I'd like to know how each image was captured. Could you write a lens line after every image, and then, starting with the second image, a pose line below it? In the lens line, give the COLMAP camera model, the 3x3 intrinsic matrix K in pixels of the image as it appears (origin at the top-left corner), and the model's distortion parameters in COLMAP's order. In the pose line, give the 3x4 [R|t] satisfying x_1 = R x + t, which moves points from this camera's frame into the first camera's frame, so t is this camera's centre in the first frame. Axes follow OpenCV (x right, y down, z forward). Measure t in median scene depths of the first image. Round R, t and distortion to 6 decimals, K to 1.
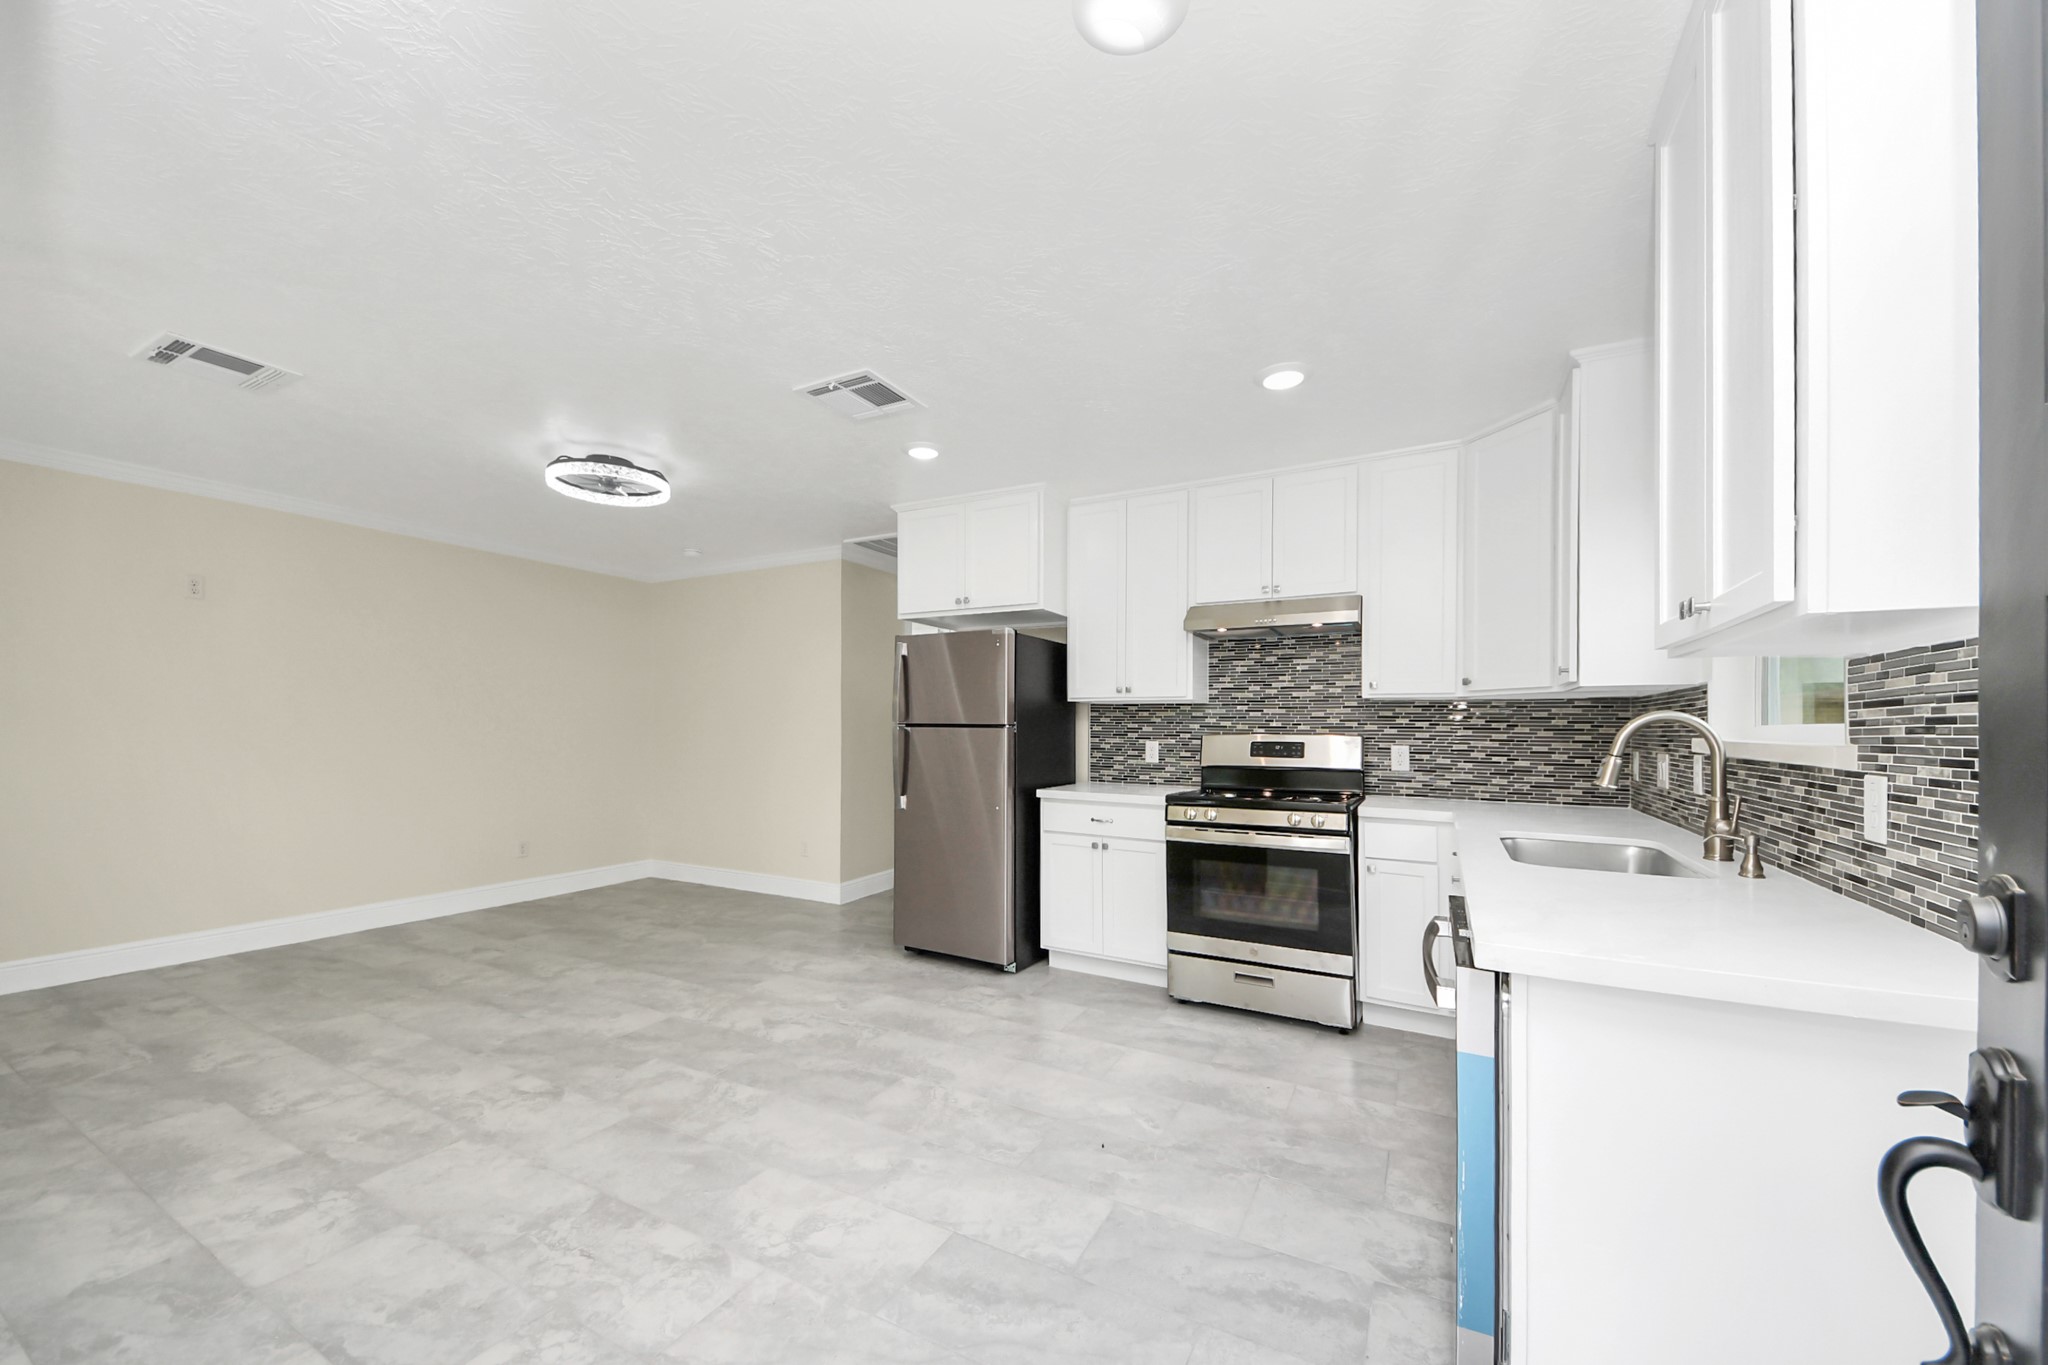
lens RADIAL K [[758.7, 0, 1014.5], [0, 758.7, 702.3], [0, 0, 1]] dist [0.018909, -0.018254]
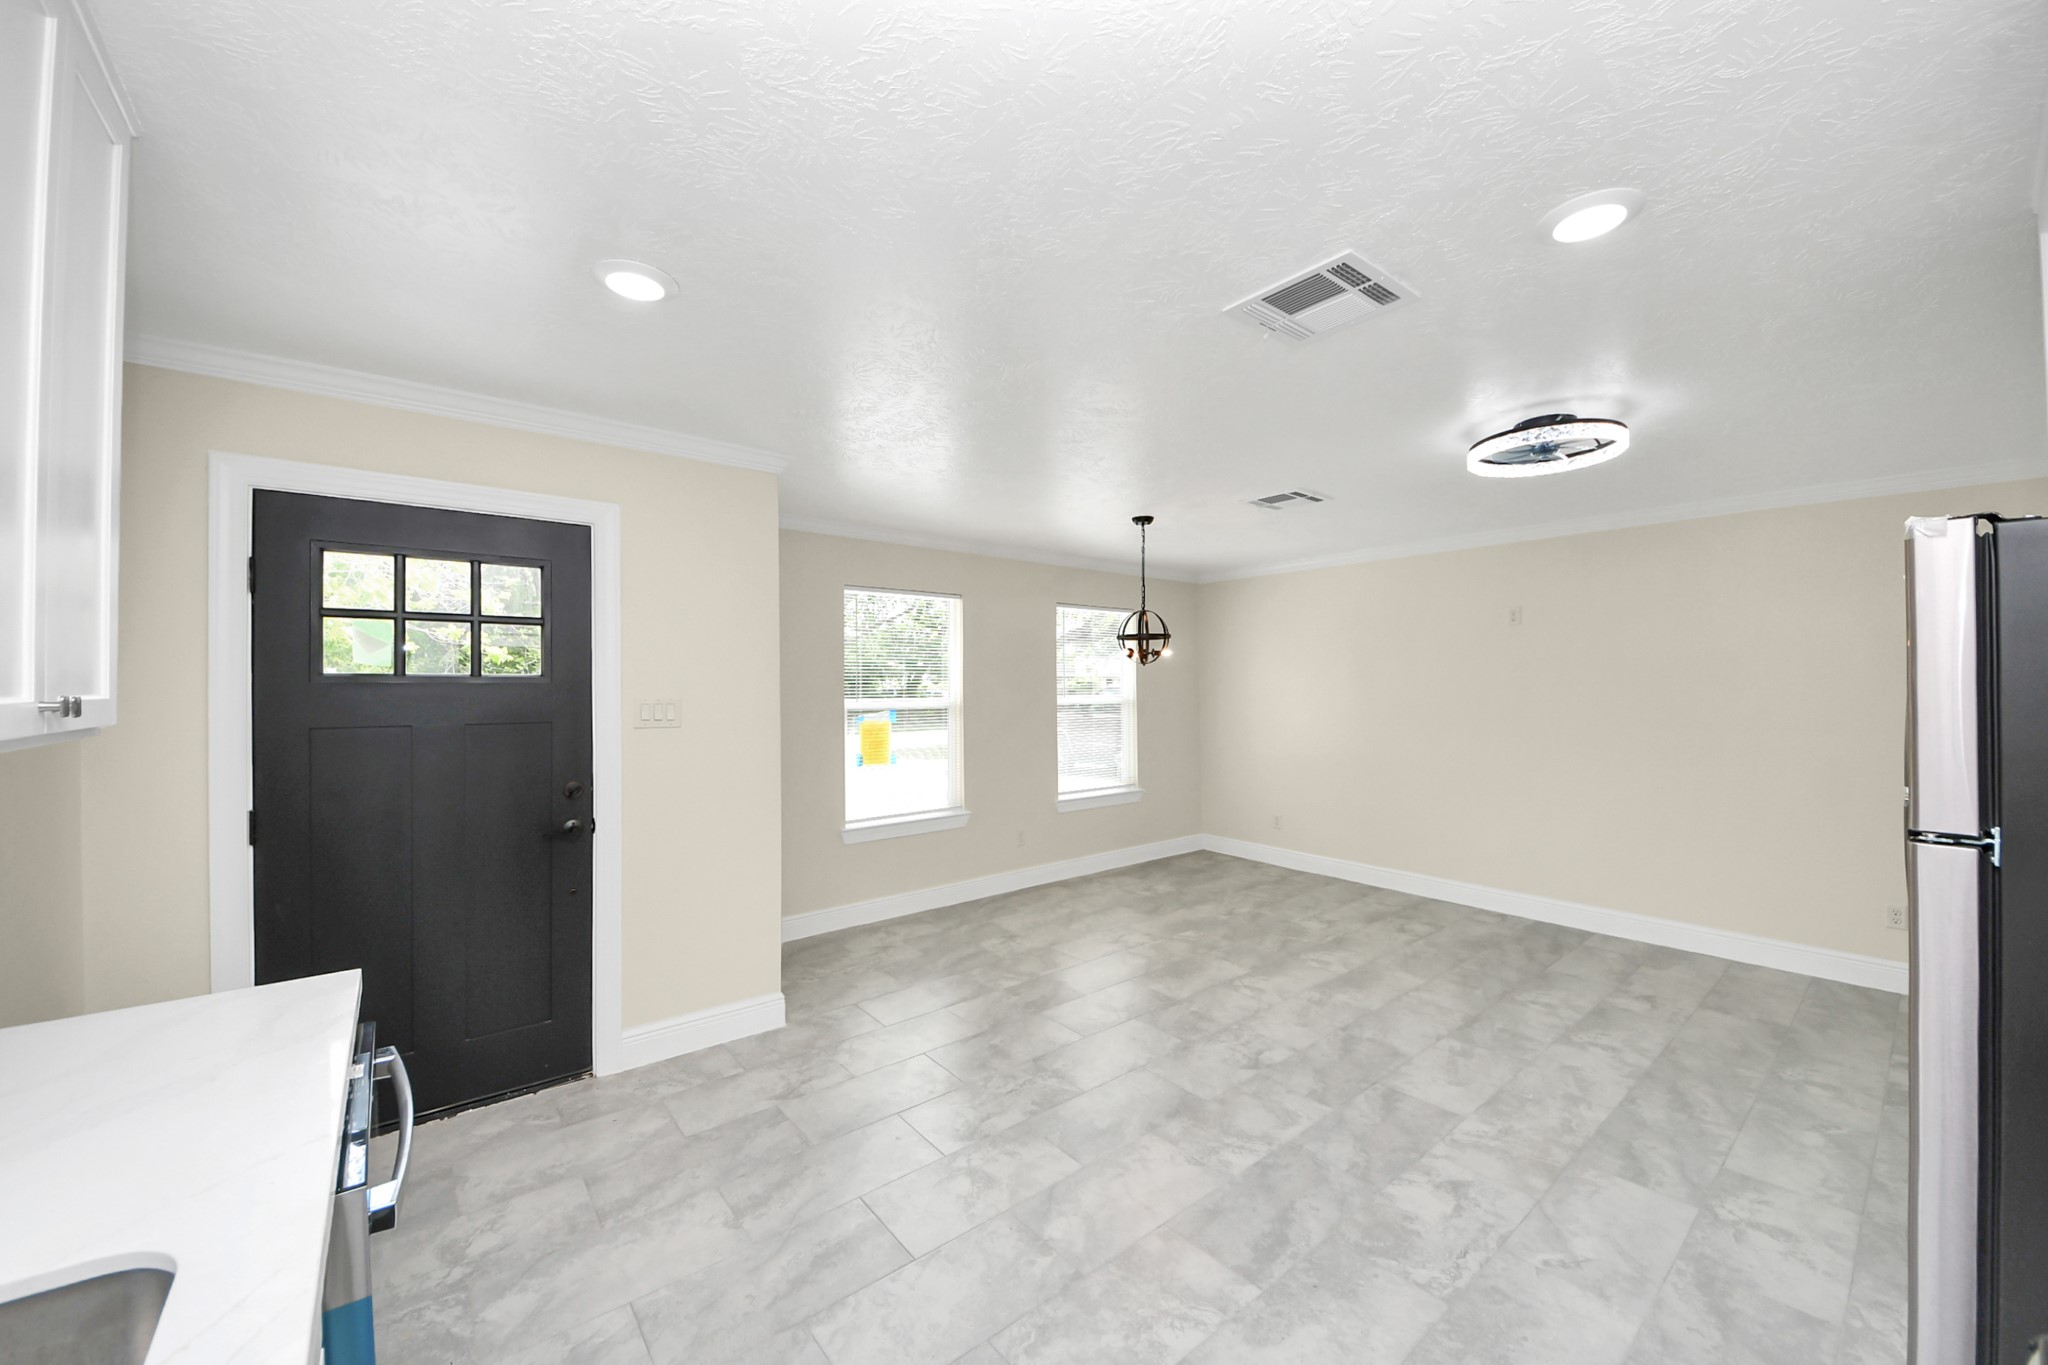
lens RADIAL K [[785.3, 0, 1024.0], [0, 785.3, 682.5], [0, 0, 1]] dist [0.001631, -0.018731]
pose [[-0.386664, -0.010381, -0.922162, 0.430732], [0.019250, 0.999628, -0.019325, -0.031381], [0.922020, -0.025224, -0.386320, 0.796259]]
